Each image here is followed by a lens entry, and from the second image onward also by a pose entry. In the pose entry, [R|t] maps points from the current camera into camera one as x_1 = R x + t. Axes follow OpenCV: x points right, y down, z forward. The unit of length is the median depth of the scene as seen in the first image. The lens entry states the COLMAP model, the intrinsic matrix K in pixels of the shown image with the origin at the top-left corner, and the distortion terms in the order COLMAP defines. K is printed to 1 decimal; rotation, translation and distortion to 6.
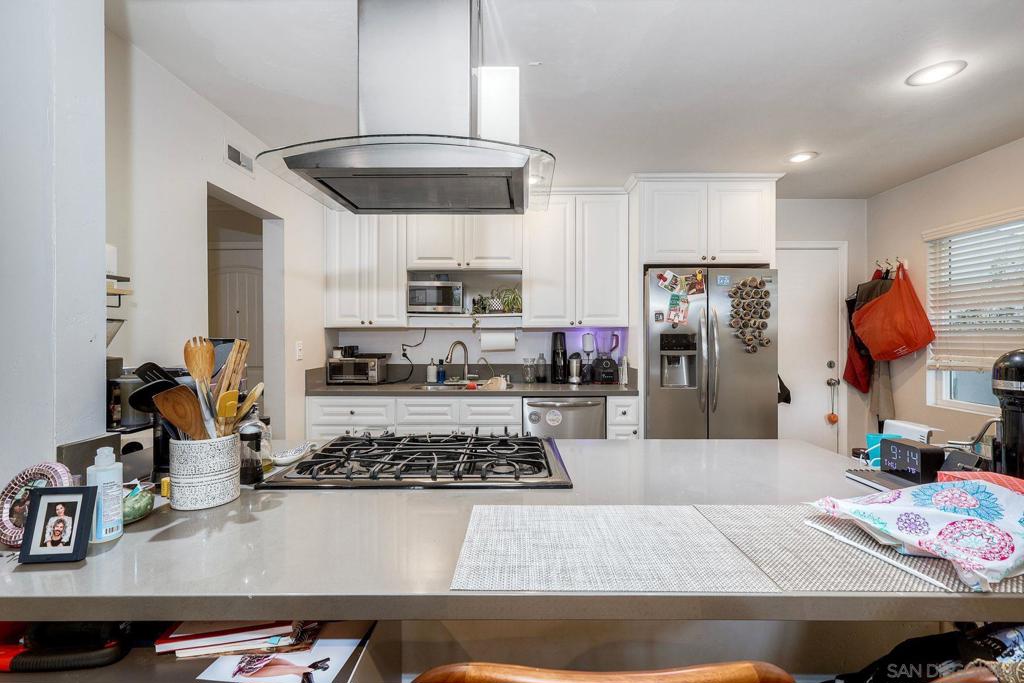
lens RADIAL K [[458.3, 0, 513.0], [0, 458.3, 339.2], [0, 0, 1]] dist [-0.000441, -0.000021]
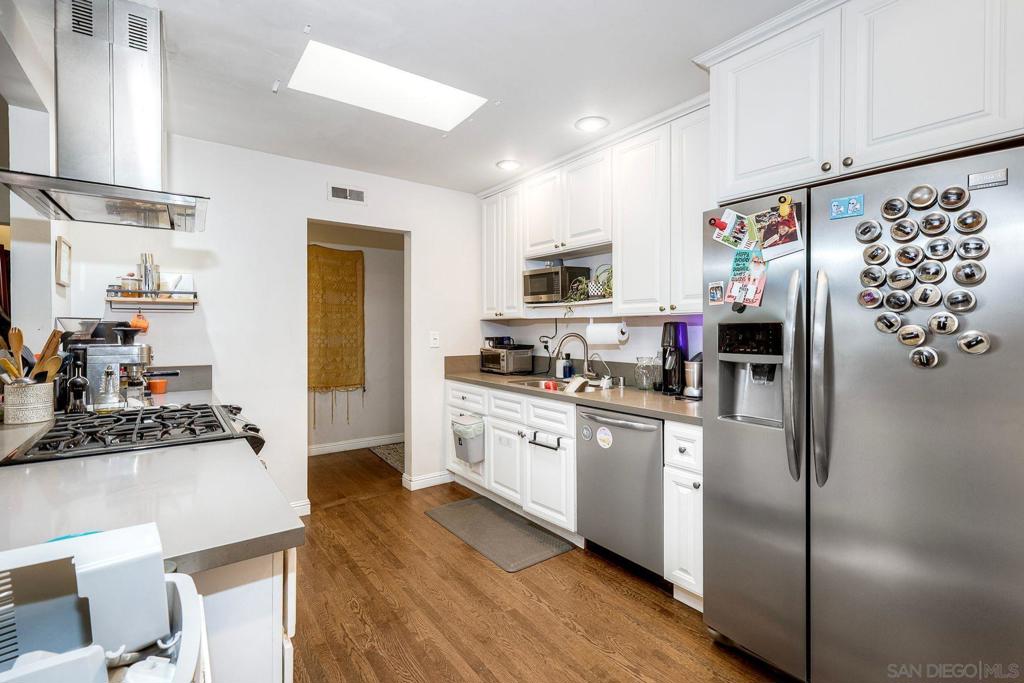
lens RADIAL K [[458.3, 0, 514.7], [0, 458.3, 332.5], [0, 0, 1]] dist [-0.000441, -0.000021]
pose [[0.620452, 0.009213, -0.784191, 0.571708], [-0.008555, 0.999951, 0.004980, -0.000908], [0.784198, 0.003619, 0.620500, 0.420080]]
